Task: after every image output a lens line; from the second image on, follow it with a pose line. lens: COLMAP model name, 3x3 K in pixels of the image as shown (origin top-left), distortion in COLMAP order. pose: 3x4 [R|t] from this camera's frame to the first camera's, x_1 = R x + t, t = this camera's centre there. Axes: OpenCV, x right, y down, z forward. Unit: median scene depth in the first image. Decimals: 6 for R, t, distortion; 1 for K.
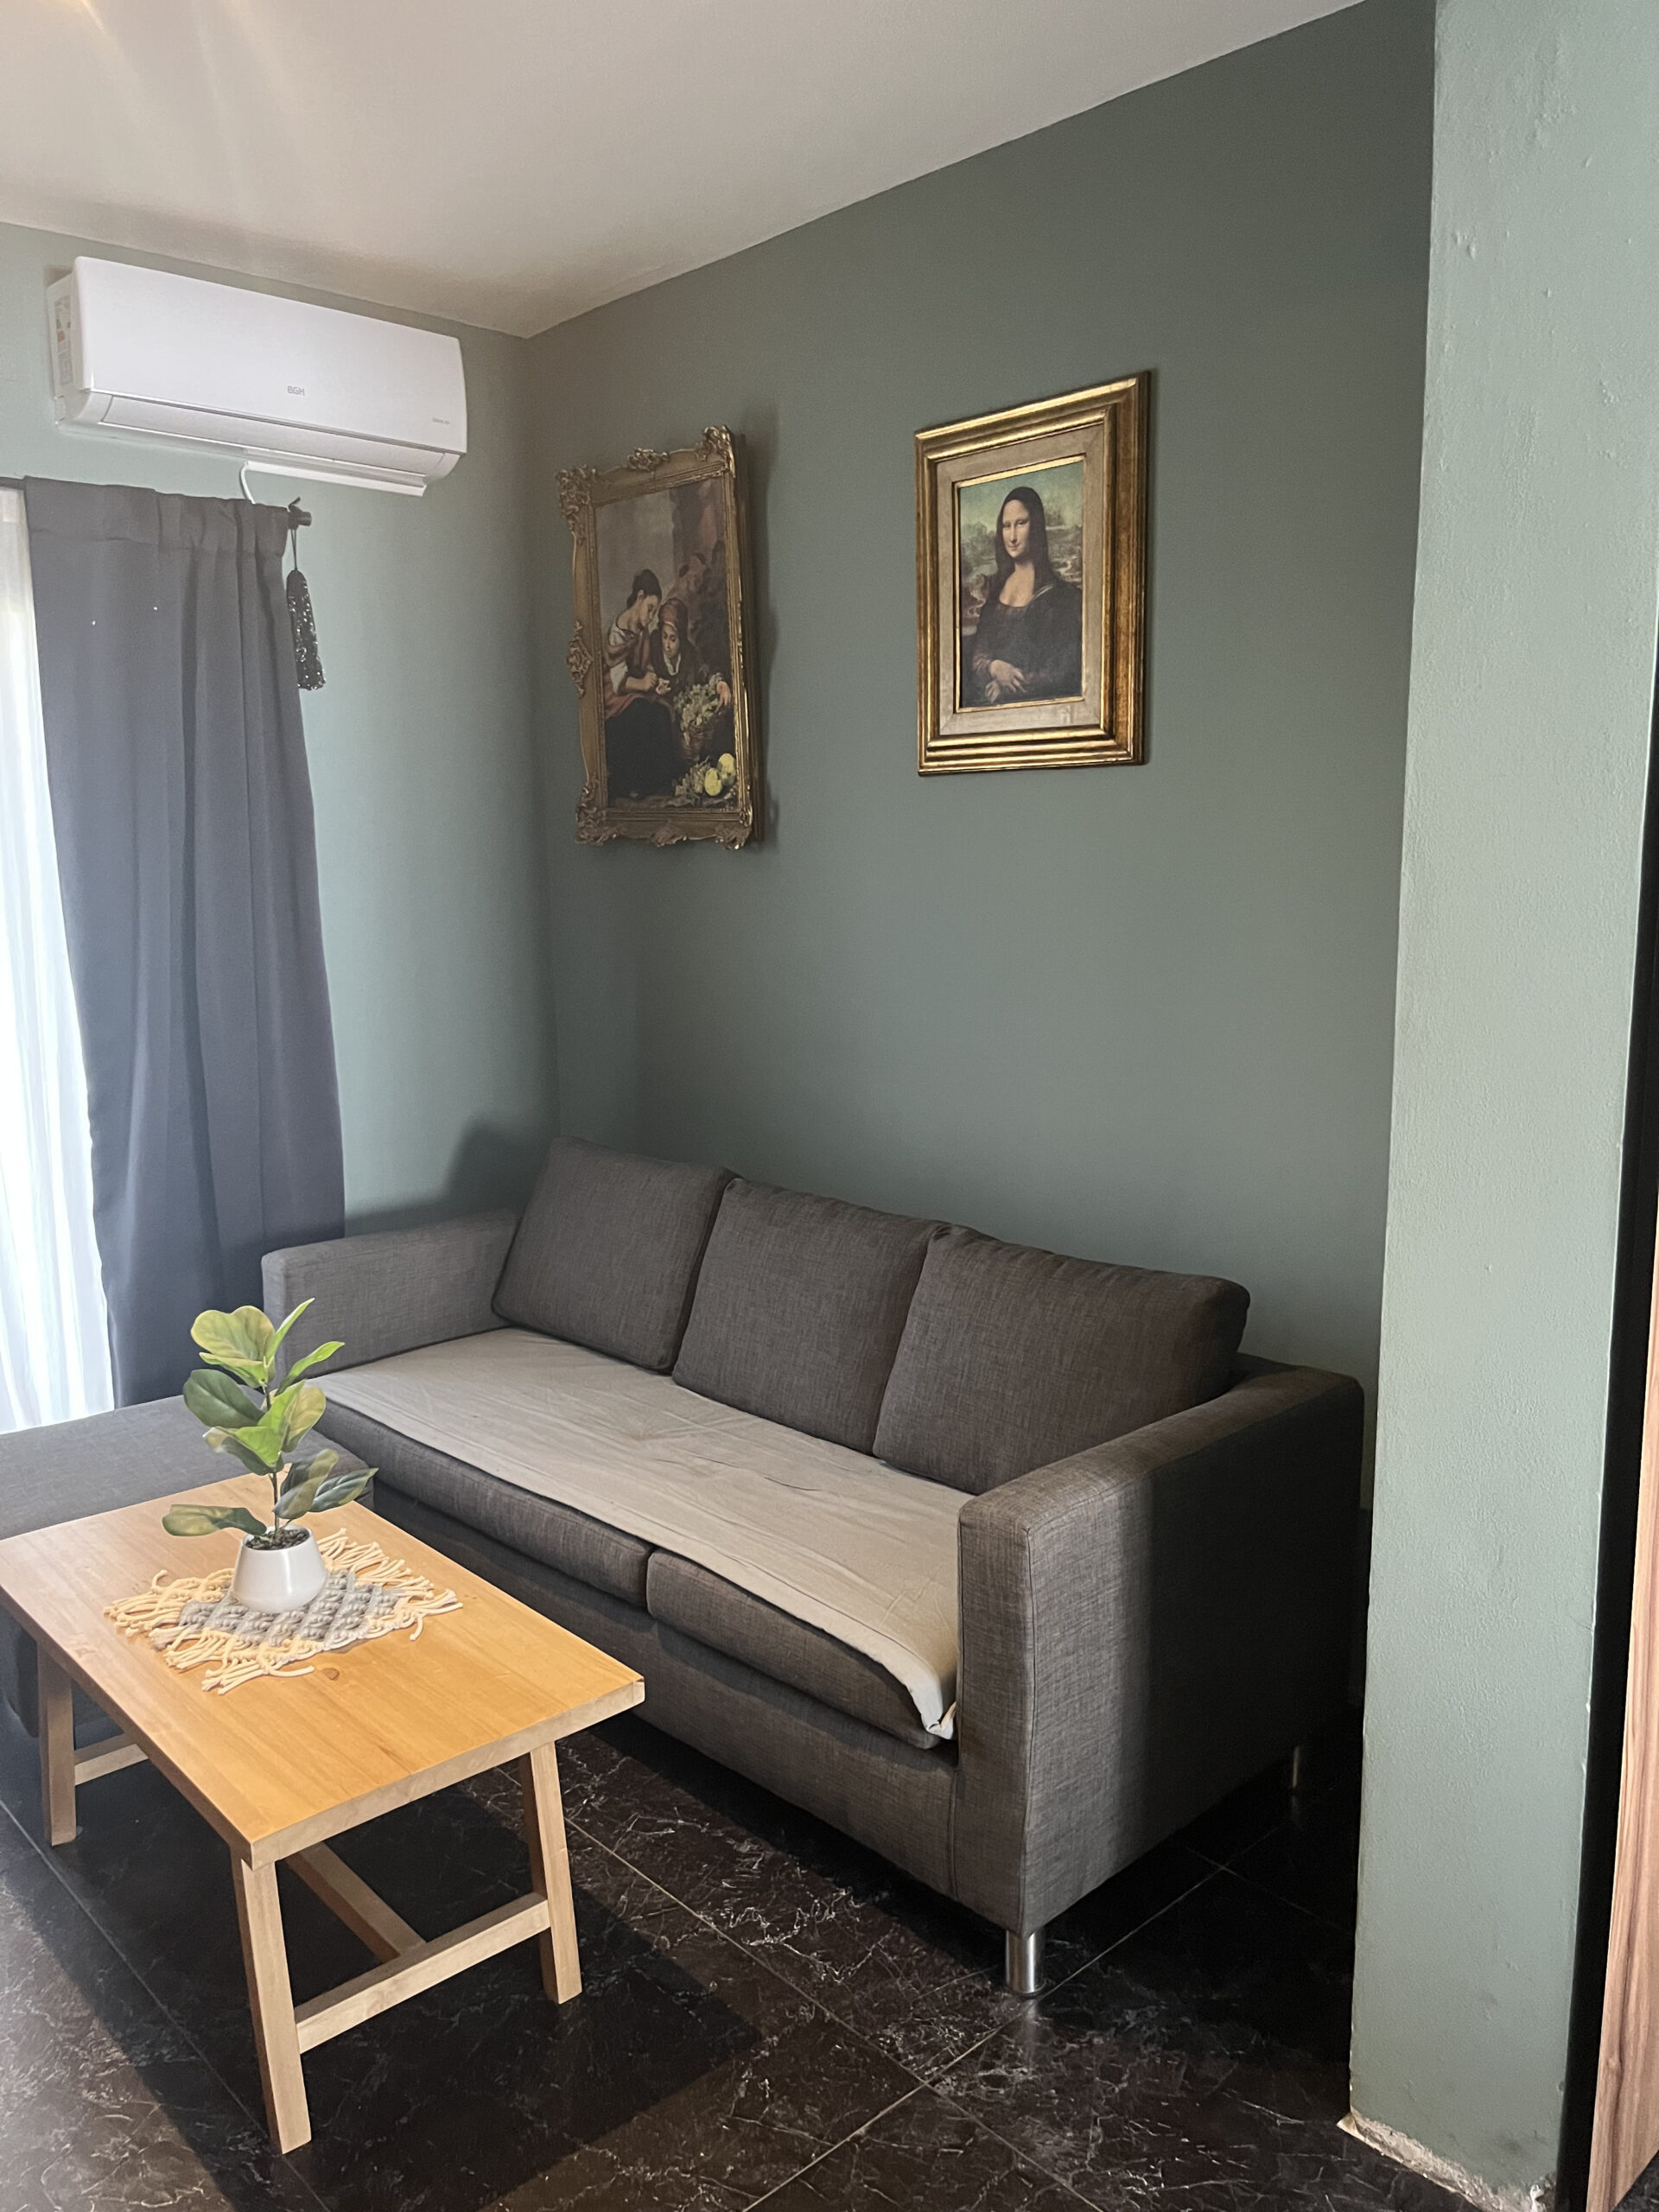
lens RADIAL K [[1671.7, 0, 827.3], [0, 1671.7, 1148.2], [0, 0, 1]] dist [0.063319, -0.088066]
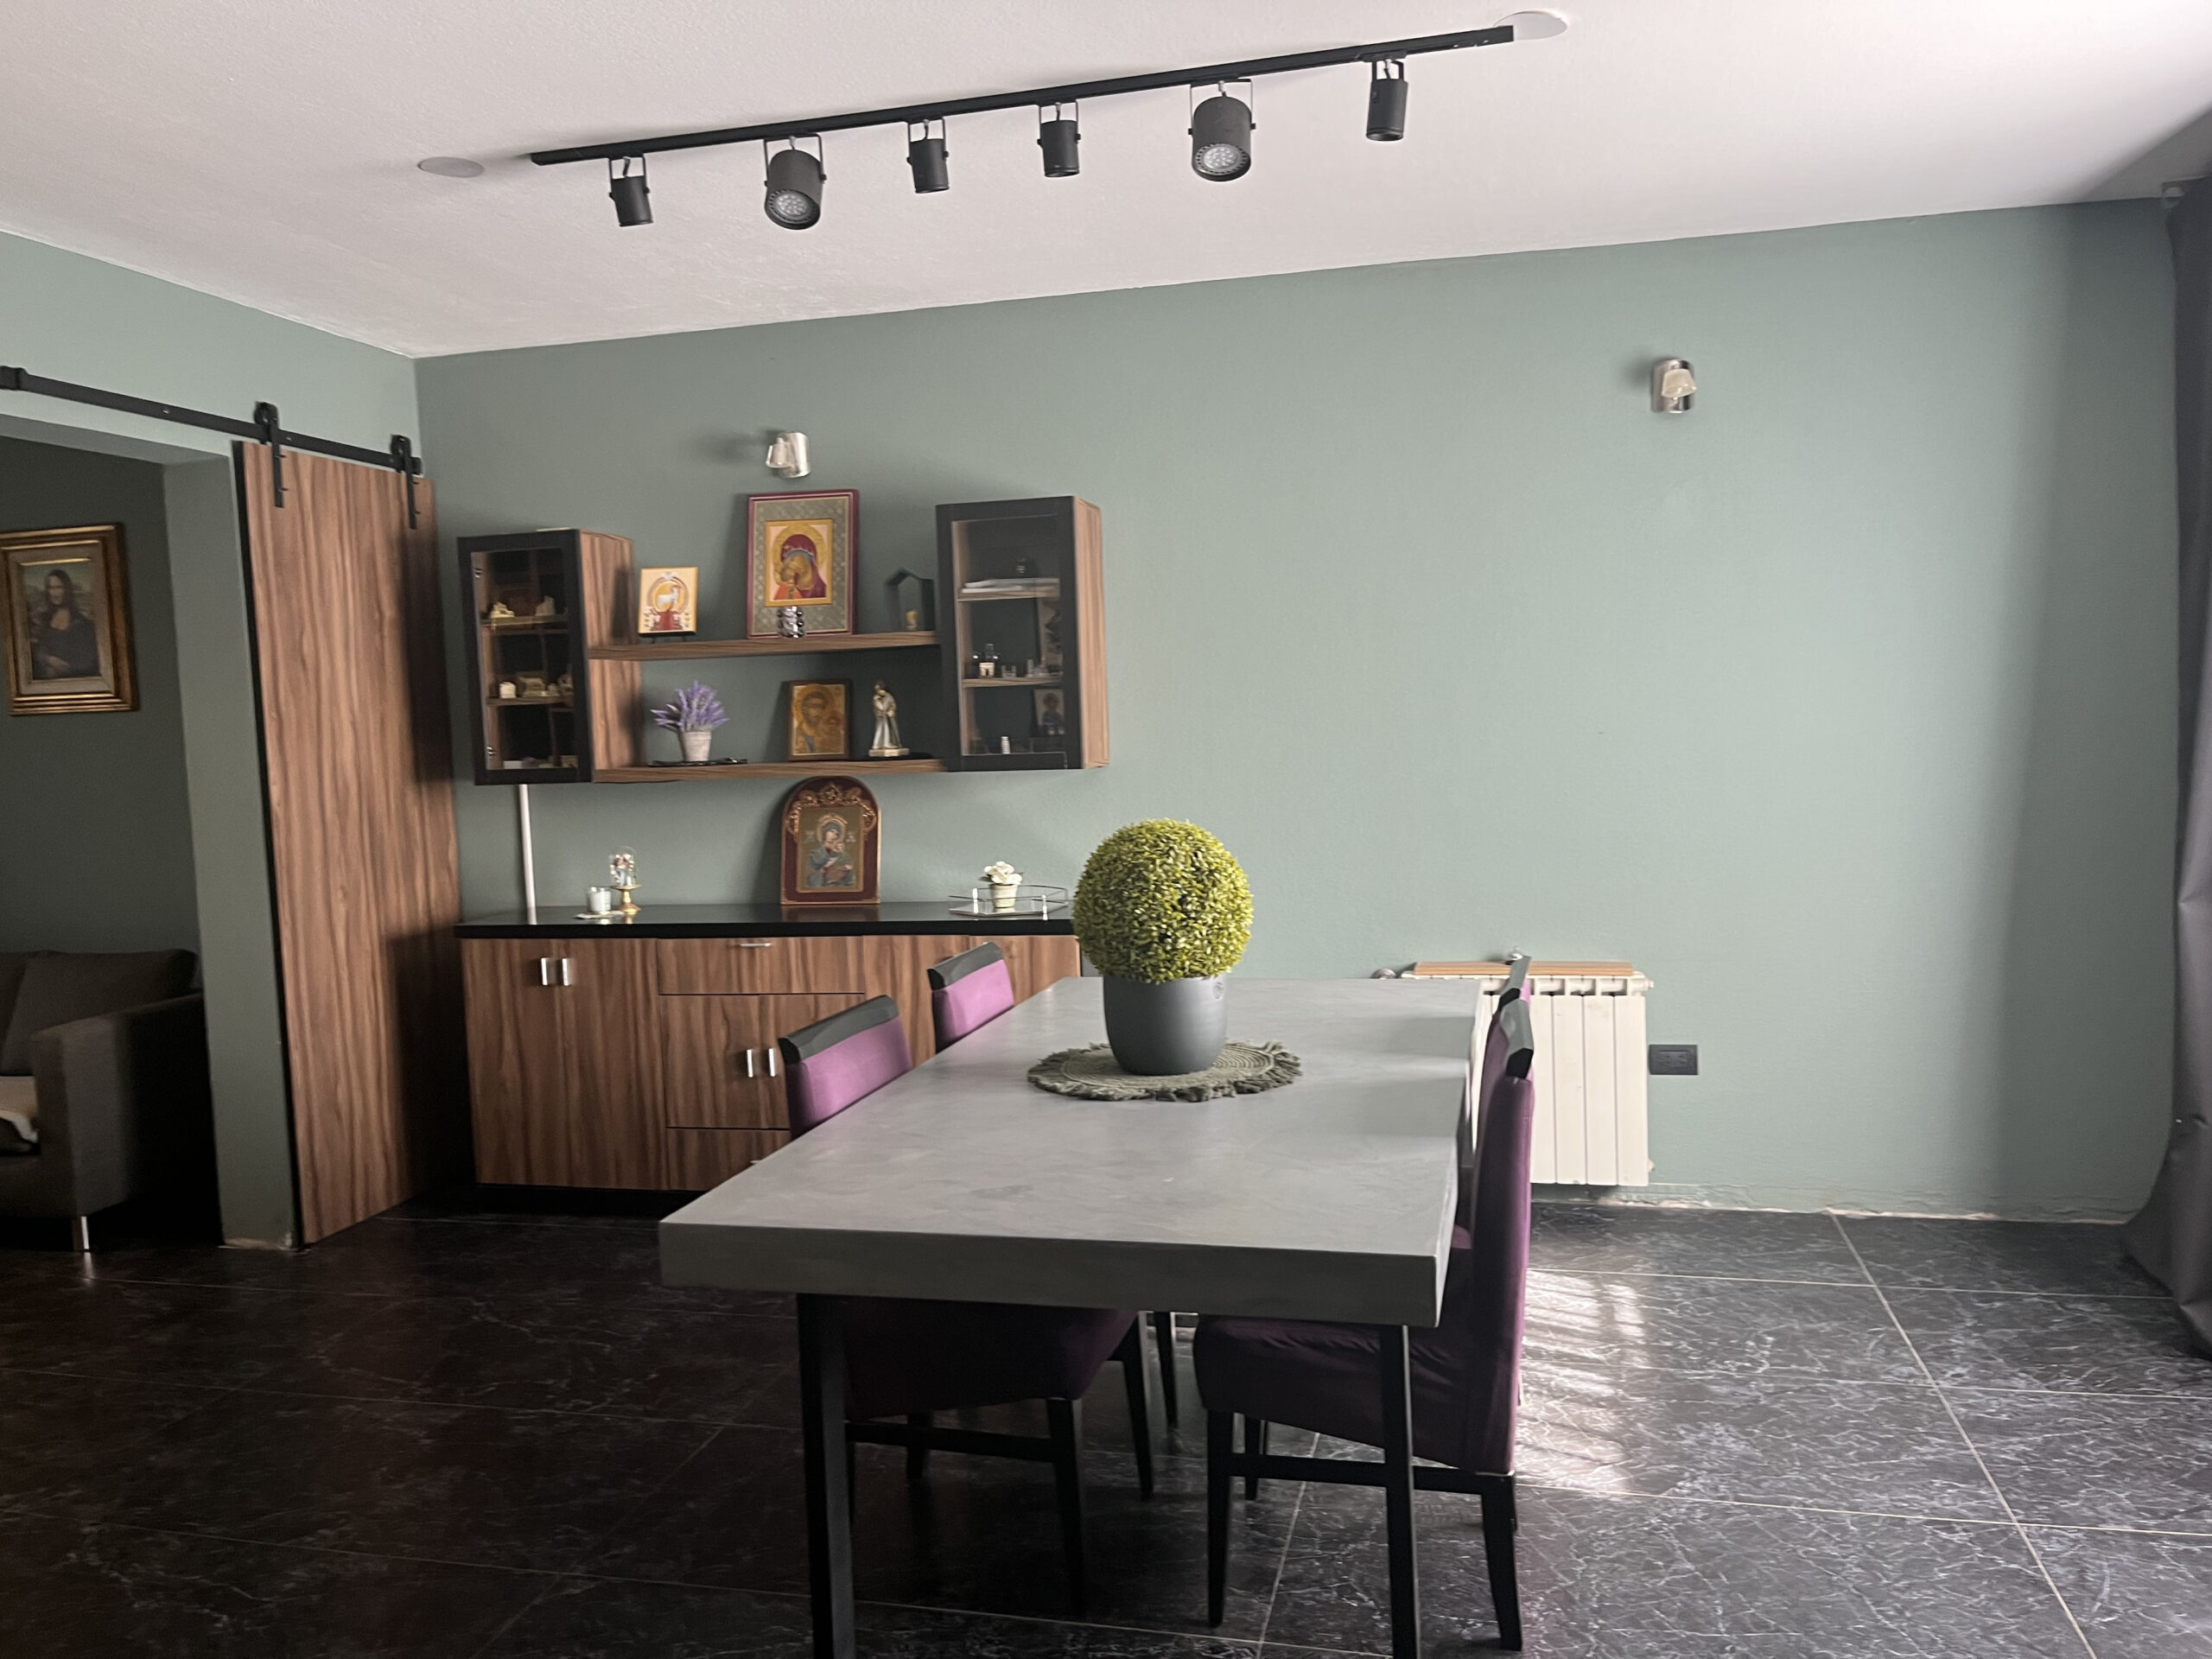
lens RADIAL K [[1671.7, 0, 1092.2], [0, 1671.7, 849.8], [0, 0, 1]] dist [0.063319, -0.088066]
pose [[0.838038, -0.063053, 0.541956, 0.037606], [0.124938, 0.989084, -0.078121, 0.212469], [-0.531114, 0.133179, 0.836768, -1.148549]]
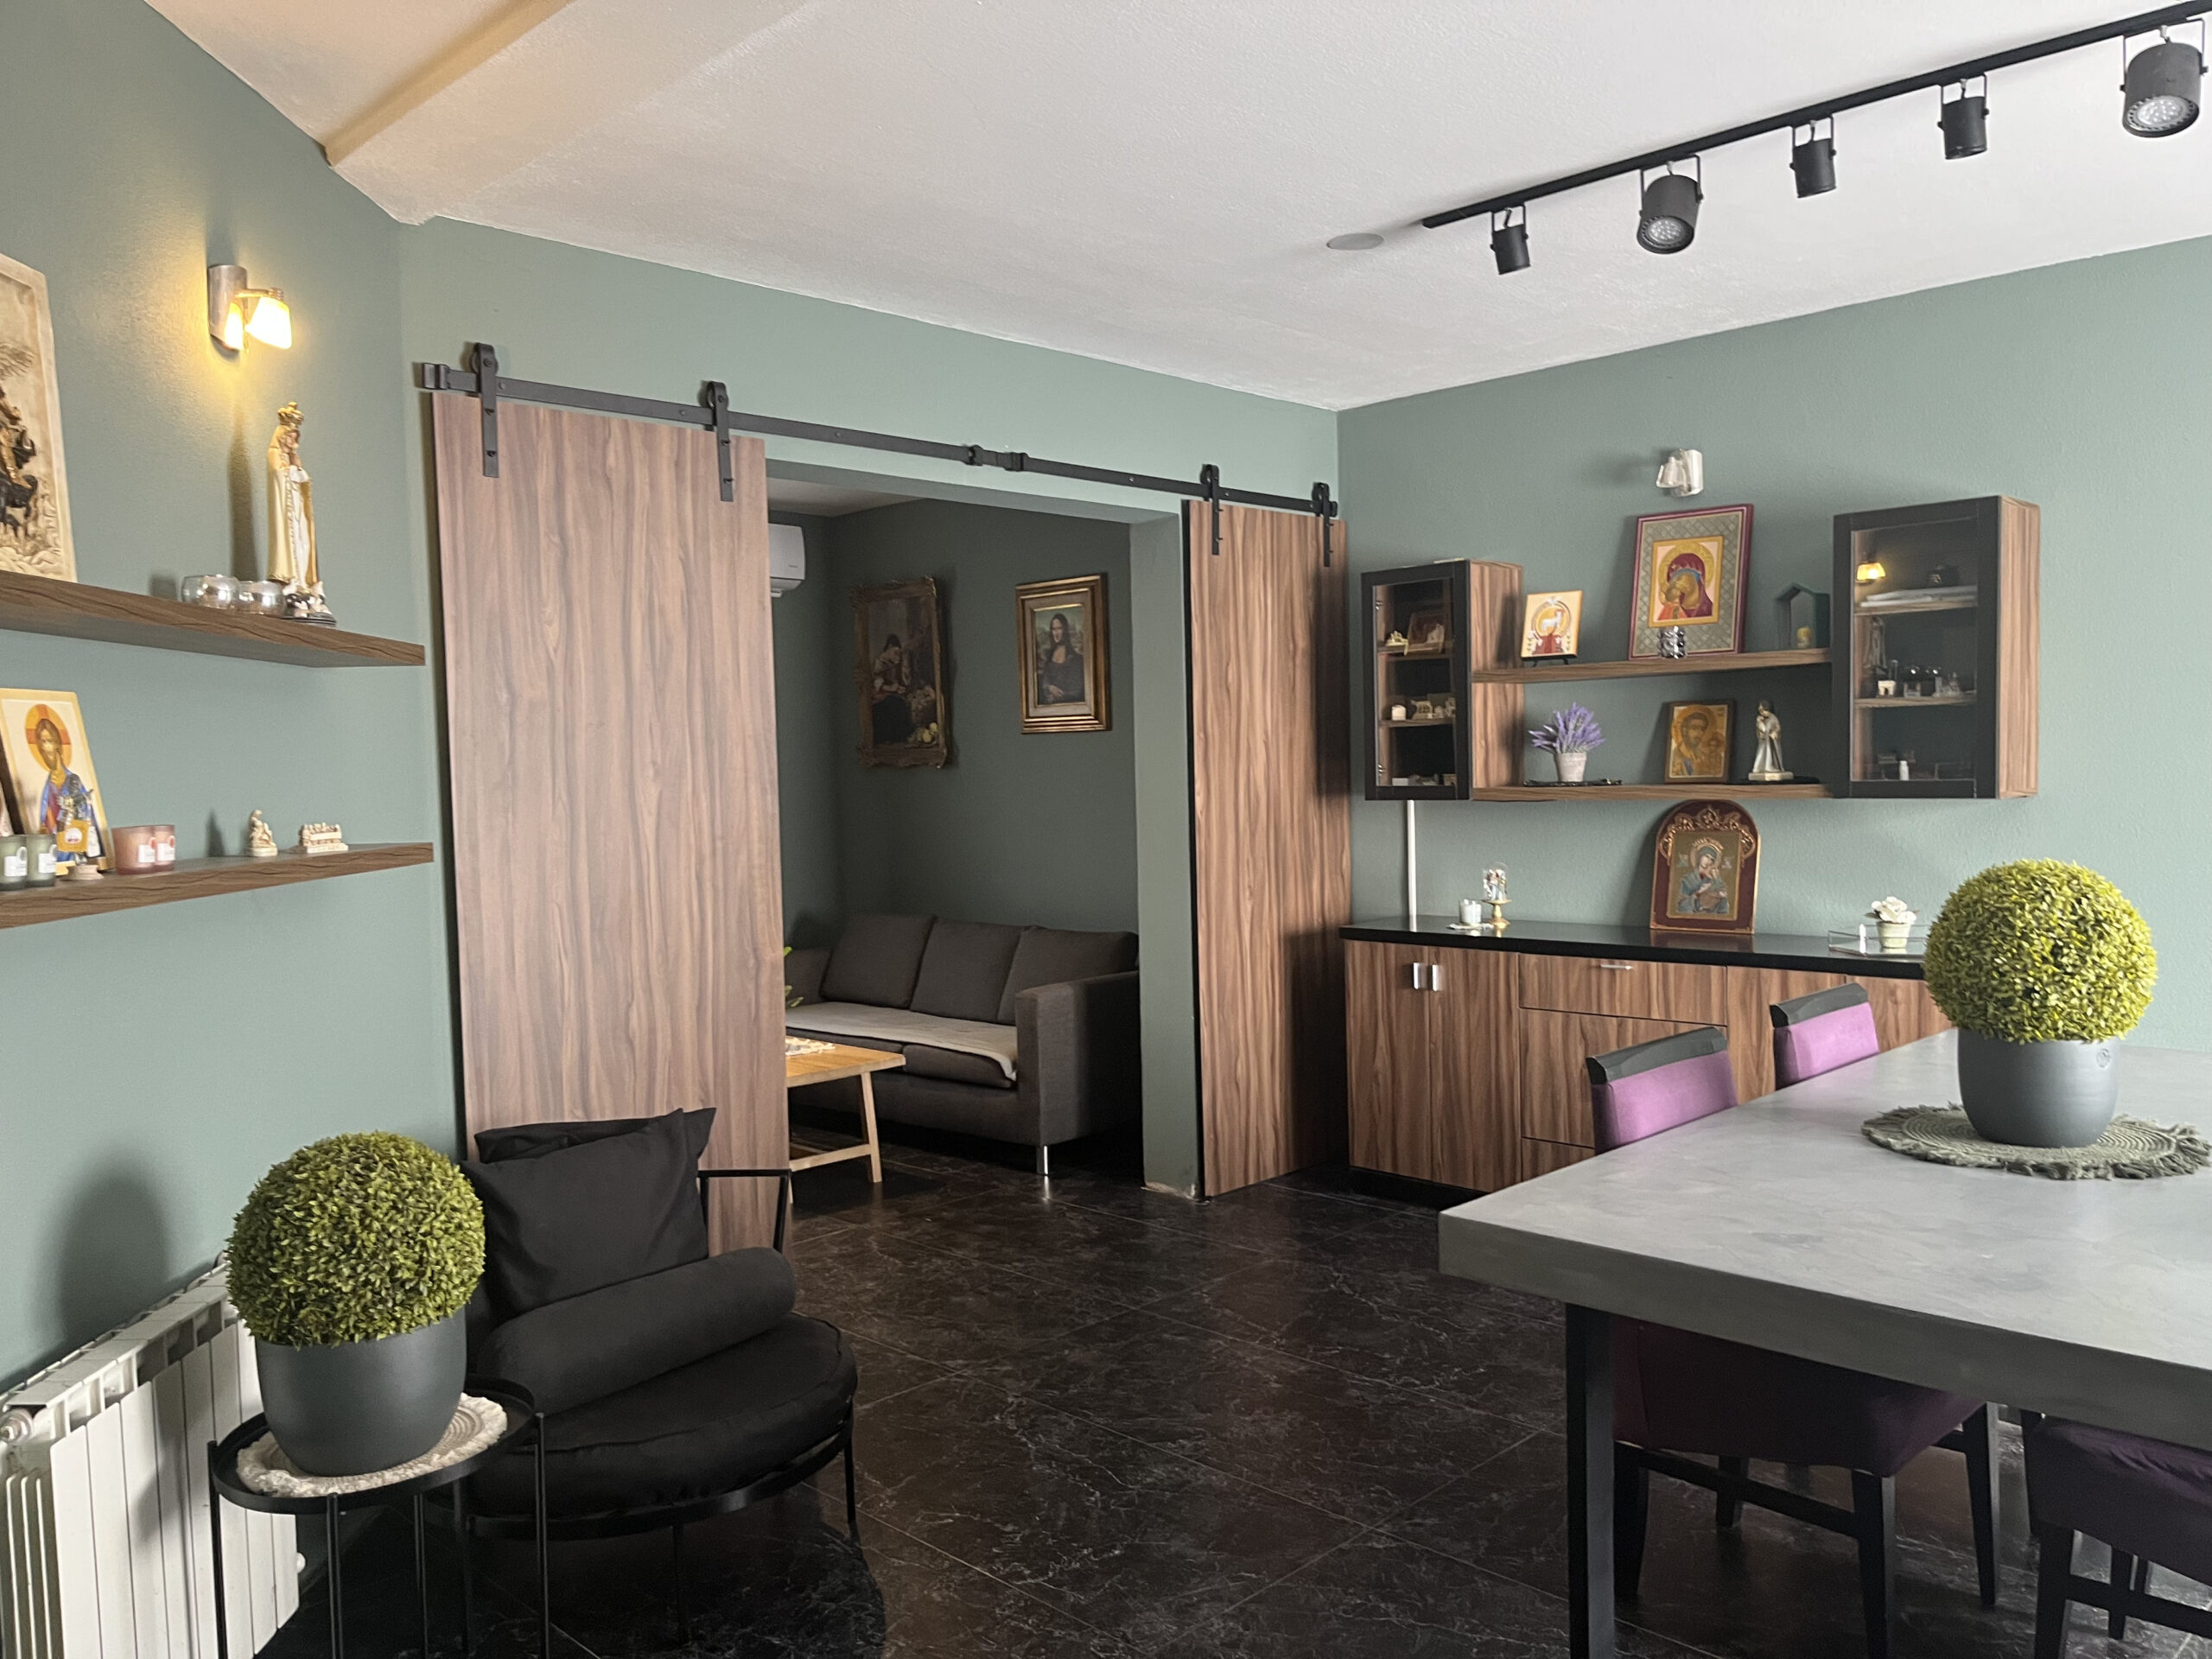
lens RADIAL K [[1671.7, 0, 1123.7], [0, 1671.7, 854.0], [0, 0, 1]] dist [0.063319, -0.088066]
pose [[0.998688, -0.016773, 0.048378, 0.083550], [0.022724, 0.991871, -0.125205, 0.220360], [-0.045884, 0.126140, 0.990951, -1.207126]]
